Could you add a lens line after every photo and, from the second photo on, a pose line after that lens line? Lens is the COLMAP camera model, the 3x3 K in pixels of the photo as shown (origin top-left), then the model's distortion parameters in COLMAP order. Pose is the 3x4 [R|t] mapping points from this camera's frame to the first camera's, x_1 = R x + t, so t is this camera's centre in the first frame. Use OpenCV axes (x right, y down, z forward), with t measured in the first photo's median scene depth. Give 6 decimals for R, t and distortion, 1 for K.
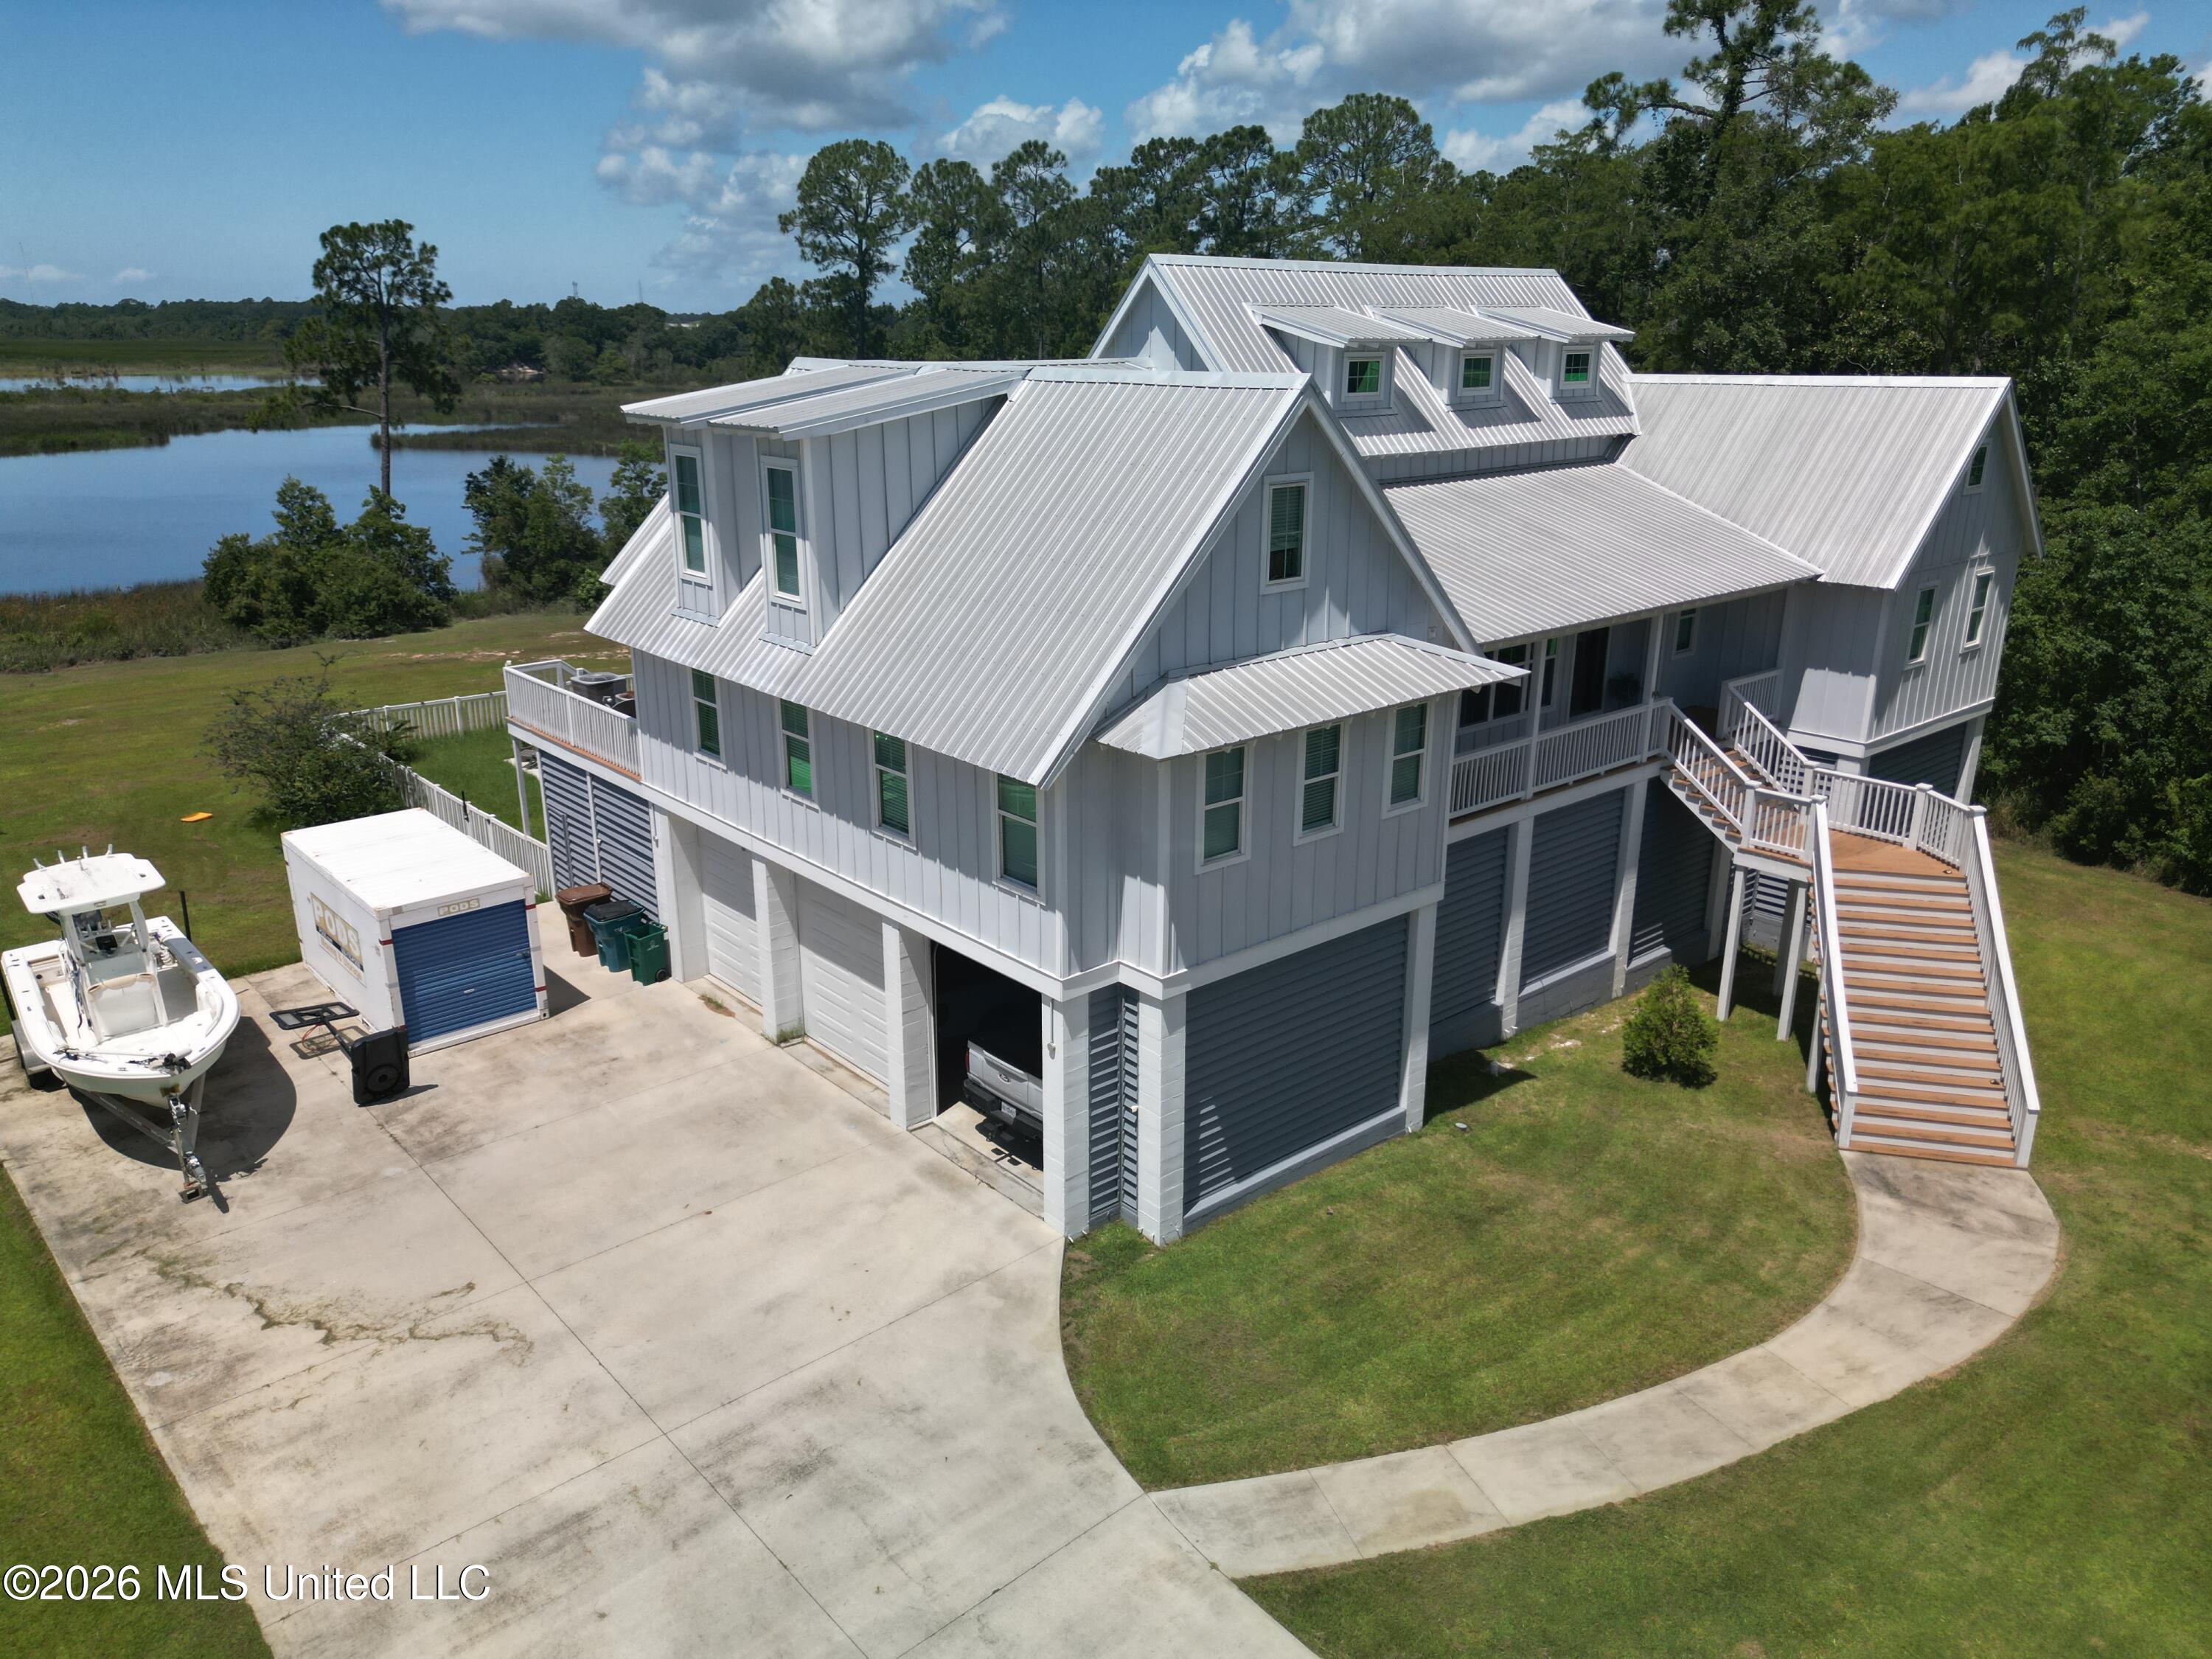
lens RADIAL K [[1554.6, 0, 1106.3], [0, 1554.6, 839.5], [0, 0, 1]] dist [0.070642, -0.069388]
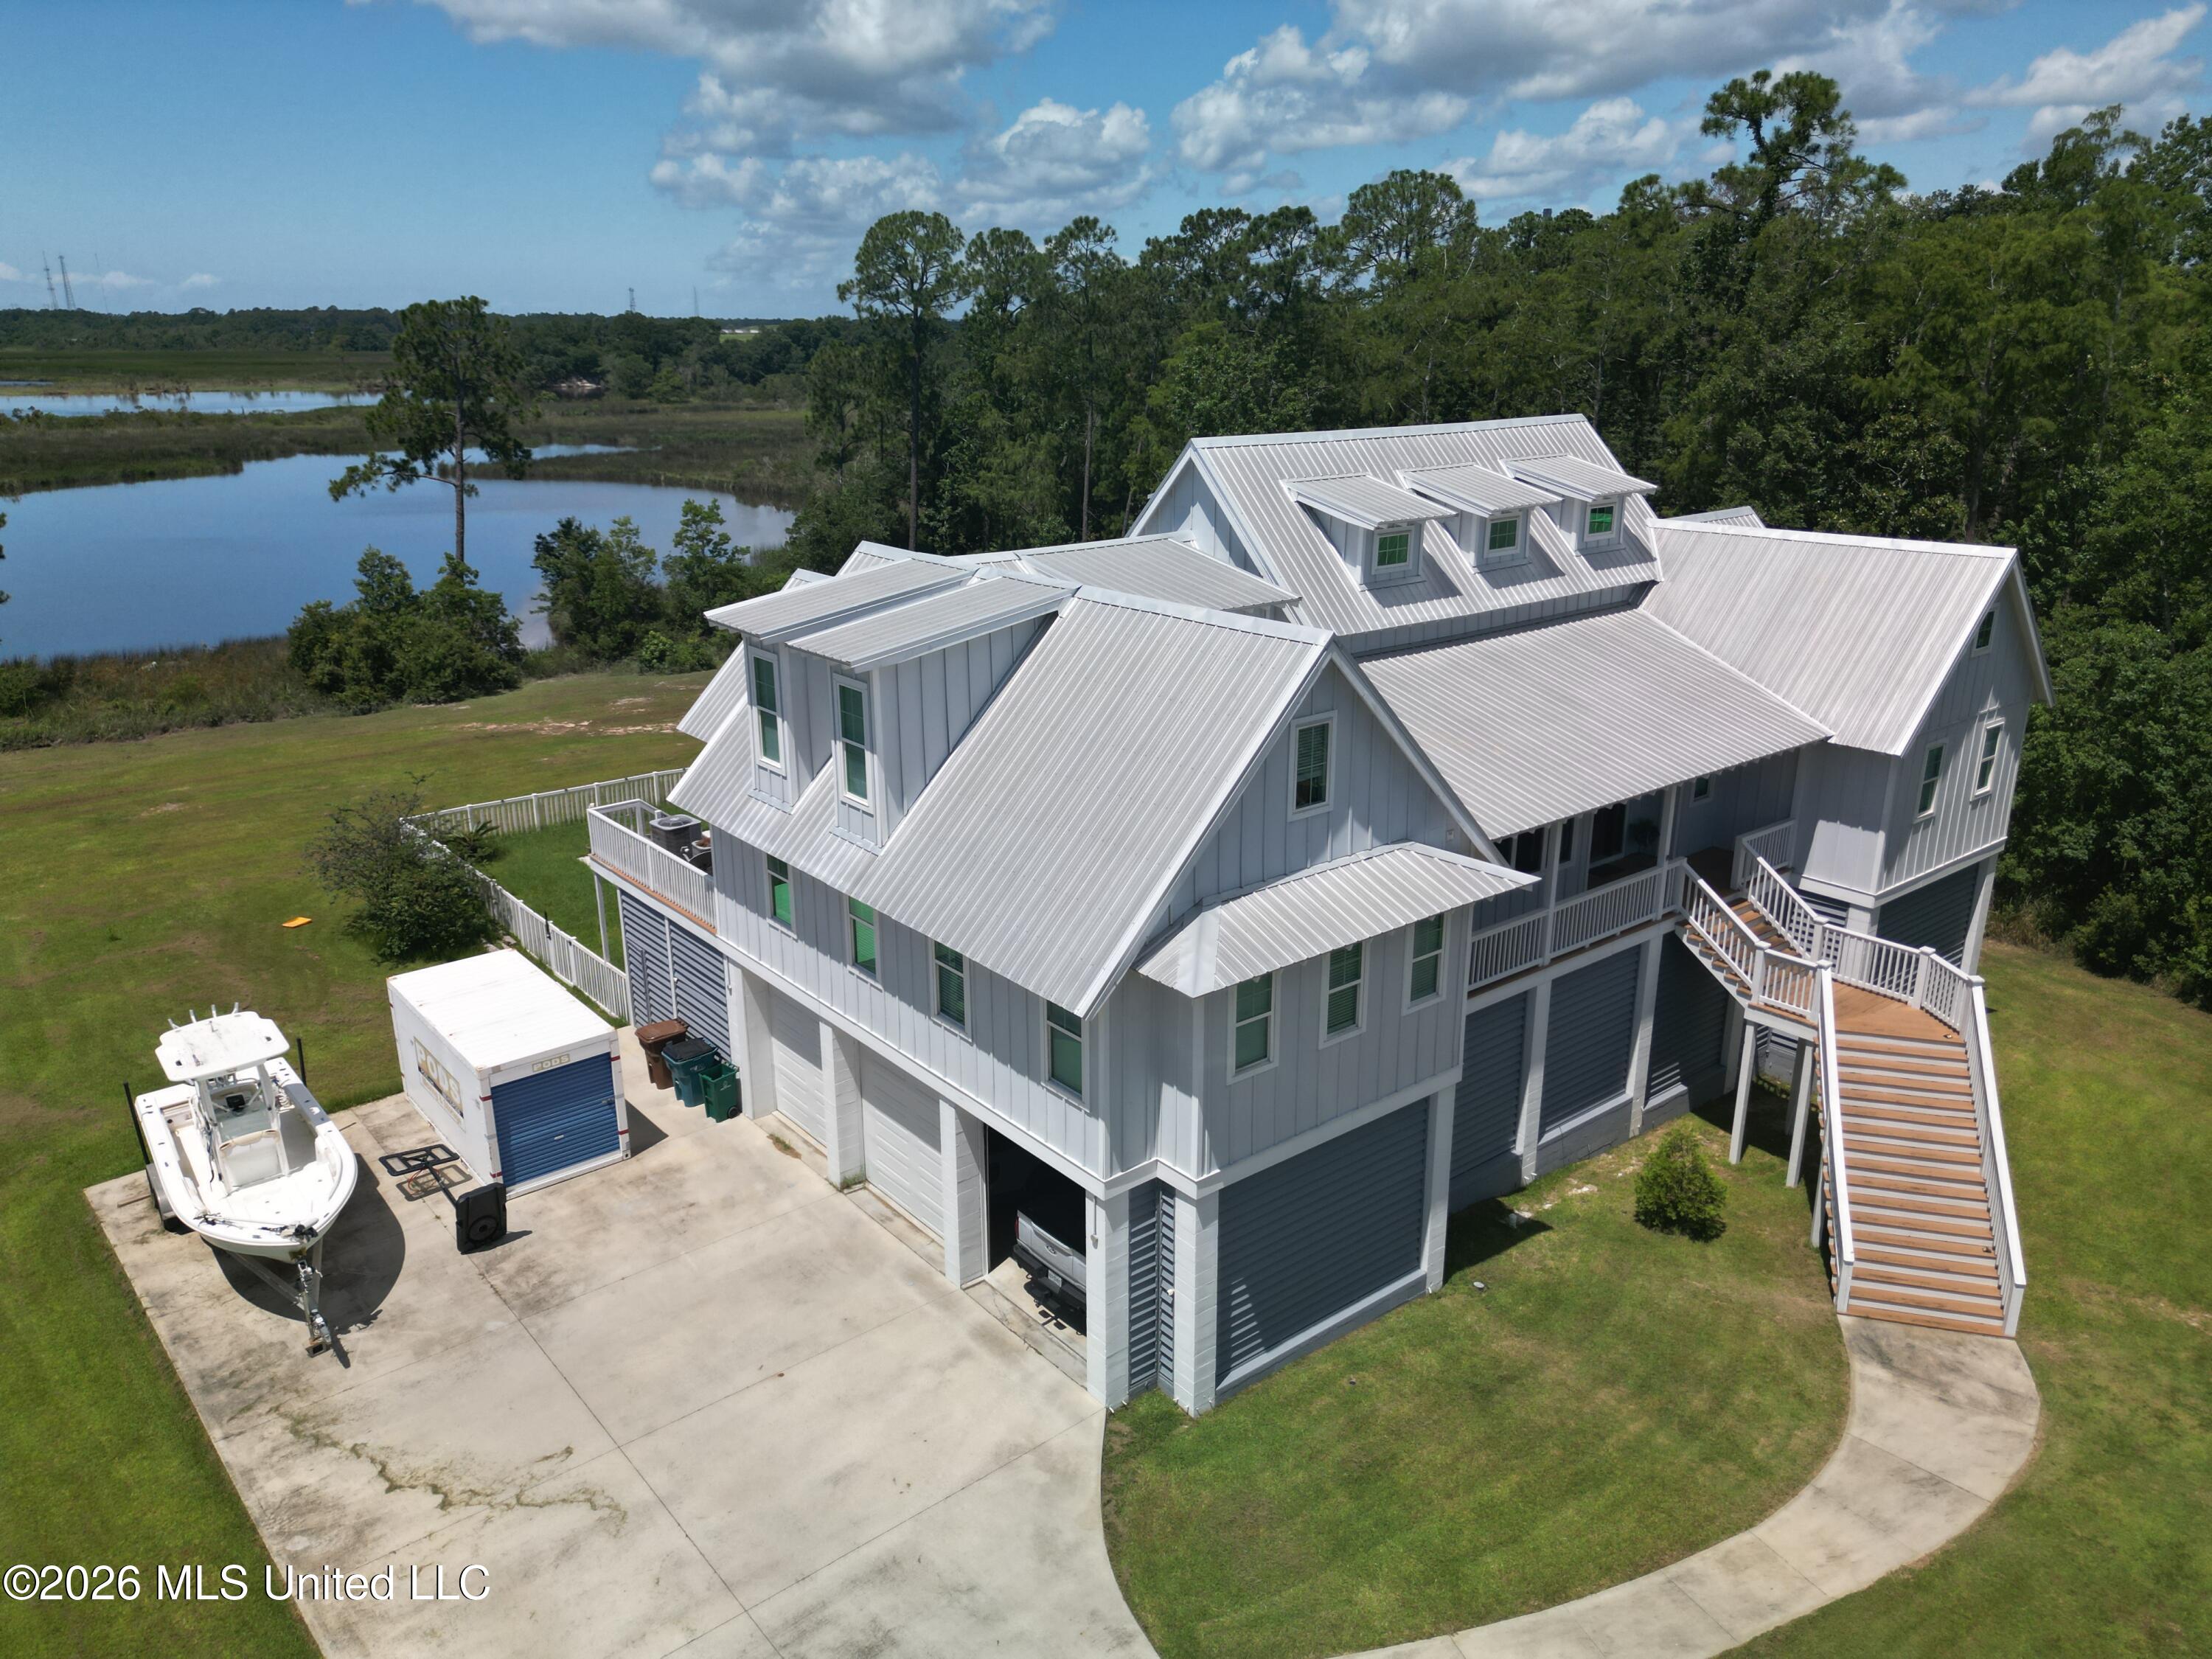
lens RADIAL K [[1556.7, 0, 1106.1], [0, 1556.7, 836.3], [0, 0, 1]] dist [0.066734, -0.064696]
pose [[0.999529, 0.005959, -0.030100, 0.003299], [-0.006033, 0.999979, -0.002386, -0.120025], [0.030085, 0.002566, 0.999544, -0.078766]]
